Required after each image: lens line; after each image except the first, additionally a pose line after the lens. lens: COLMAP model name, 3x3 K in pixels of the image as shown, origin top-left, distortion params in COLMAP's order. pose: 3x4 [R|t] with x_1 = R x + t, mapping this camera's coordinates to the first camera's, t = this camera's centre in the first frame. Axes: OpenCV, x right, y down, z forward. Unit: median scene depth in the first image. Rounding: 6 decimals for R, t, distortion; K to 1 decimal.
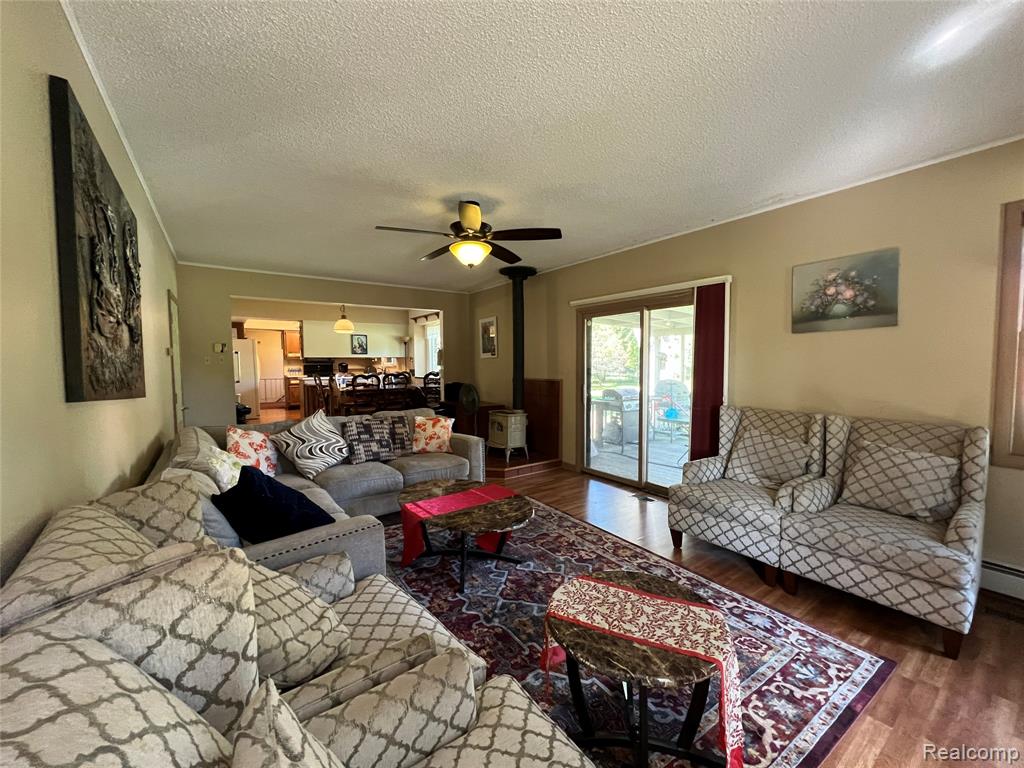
lens RADIAL K [[404.1, 0, 510.6], [0, 404.1, 384.3], [0, 0, 1]] dist [-0.004489, 0.000894]
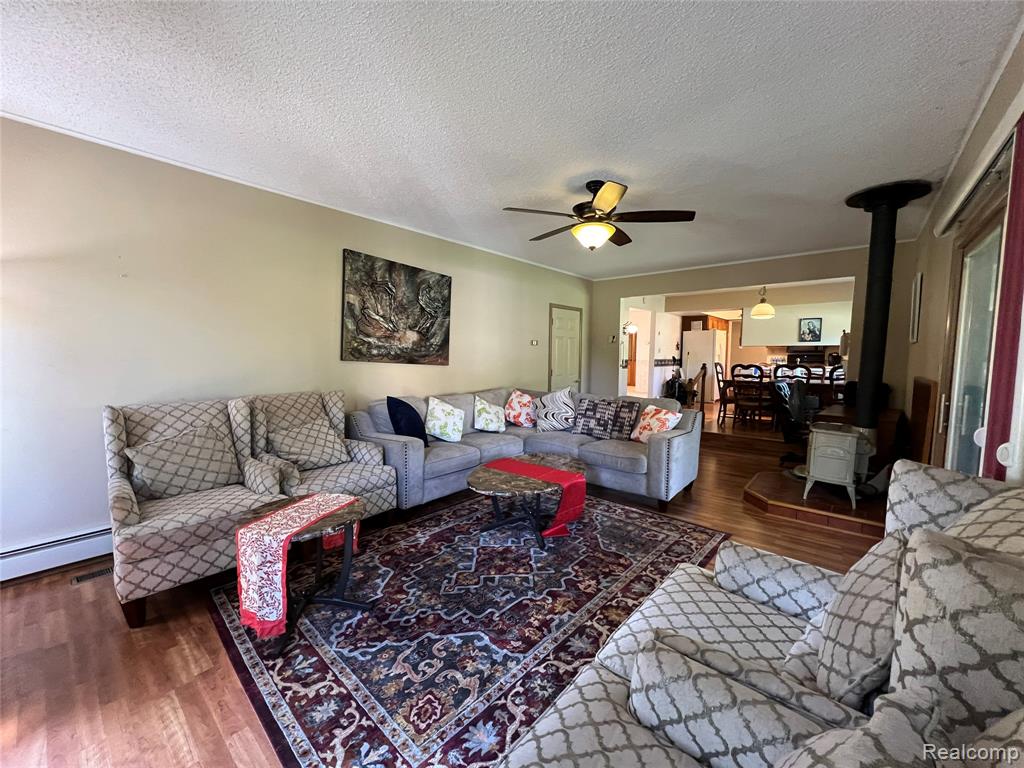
lens RADIAL K [[404.1, 0, 513.2], [0, 404.1, 385.1], [0, 0, 1]] dist [-0.004489, 0.000894]
pose [[0.250336, 0.082611, -0.964628, 1.462193], [-0.057999, 0.995843, 0.070233, -0.039785], [0.966420, 0.038365, 0.254087, 1.038150]]
